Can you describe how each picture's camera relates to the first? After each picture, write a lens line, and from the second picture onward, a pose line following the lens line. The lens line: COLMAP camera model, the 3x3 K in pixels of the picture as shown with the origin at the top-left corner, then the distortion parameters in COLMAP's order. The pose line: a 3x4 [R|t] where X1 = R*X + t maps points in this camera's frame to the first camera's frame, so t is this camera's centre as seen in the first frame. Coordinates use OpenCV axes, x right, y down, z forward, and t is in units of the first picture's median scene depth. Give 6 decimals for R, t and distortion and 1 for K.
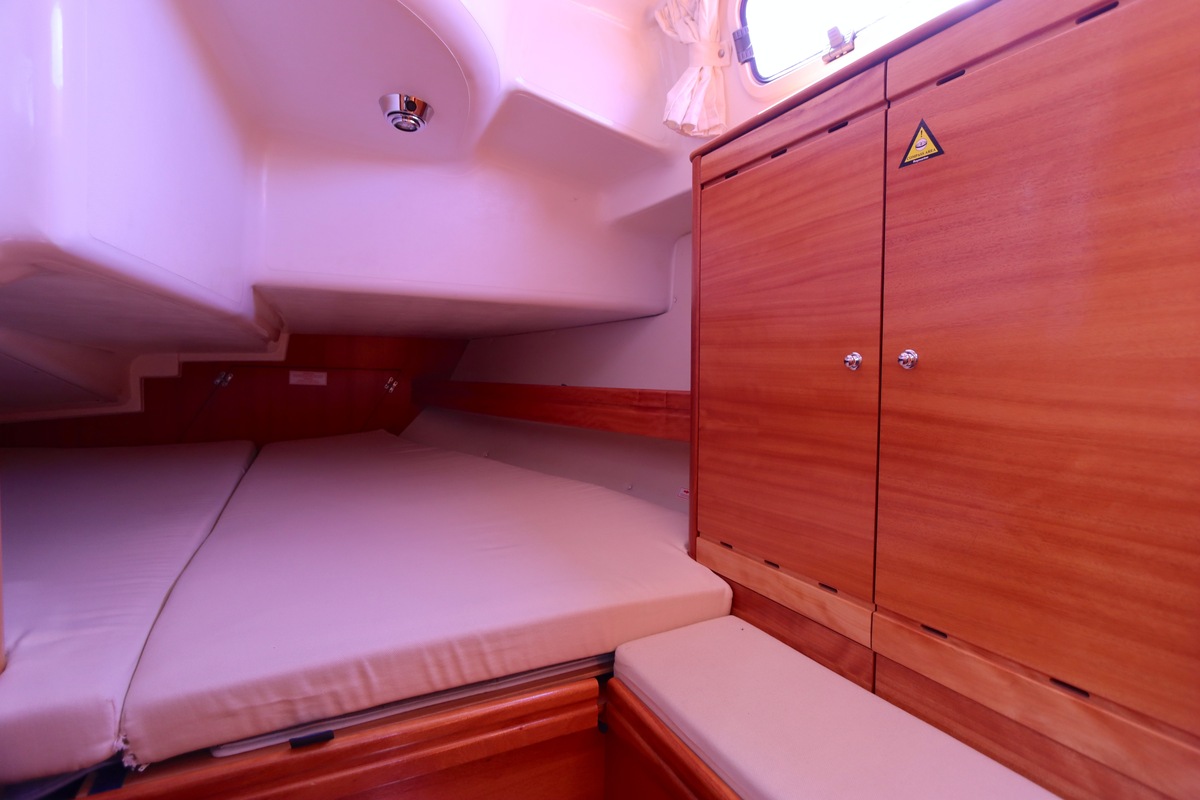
lens RADIAL K [[569.7, 0, 595.6], [0, 569.7, 390.4], [0, 0, 1]] dist [-0.017984, 0.002781]
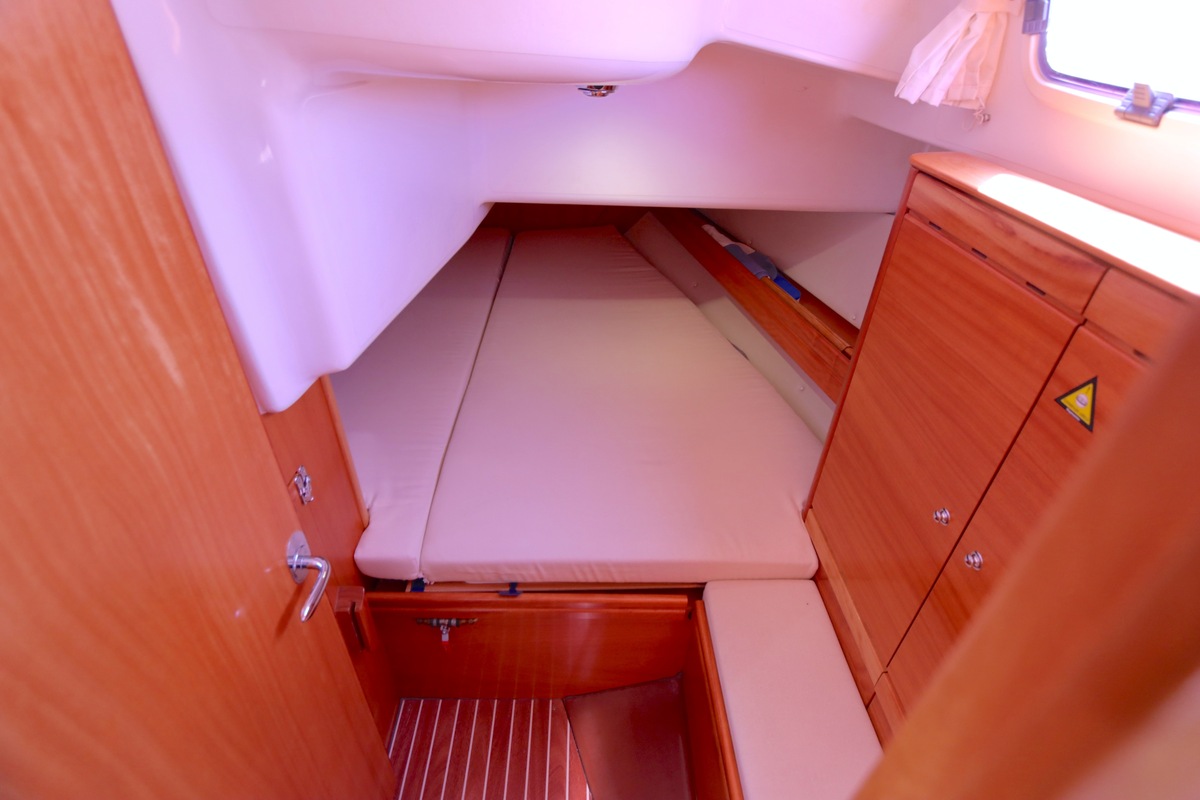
lens RADIAL K [[569.7, 0, 593.5], [0, 569.7, 404.4], [0, 0, 1]] dist [-0.017984, 0.002781]
pose [[0.901026, 0.256063, -0.350120, 0.167835], [-0.028613, 0.840493, 0.541066, -0.689430], [0.432821, -0.477497, 0.764633, 0.022500]]
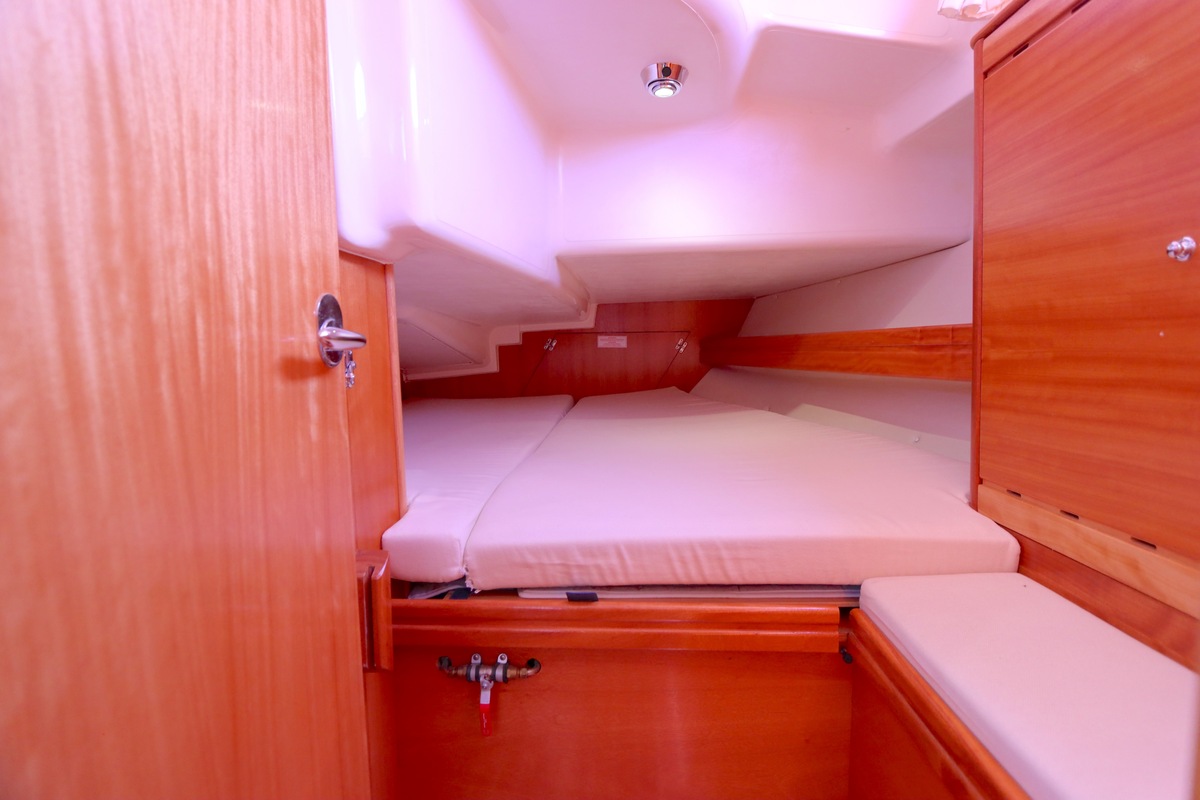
lens RADIAL K [[569.7, 0, 597.3], [0, 569.7, 393.2], [0, 0, 1]] dist [-0.017984, 0.002781]
pose [[0.863937, 0.003064, -0.503591, 0.137518], [0.022598, 0.998738, 0.044845, 0.081698], [0.503093, -0.050123, 0.862778, -0.053374]]
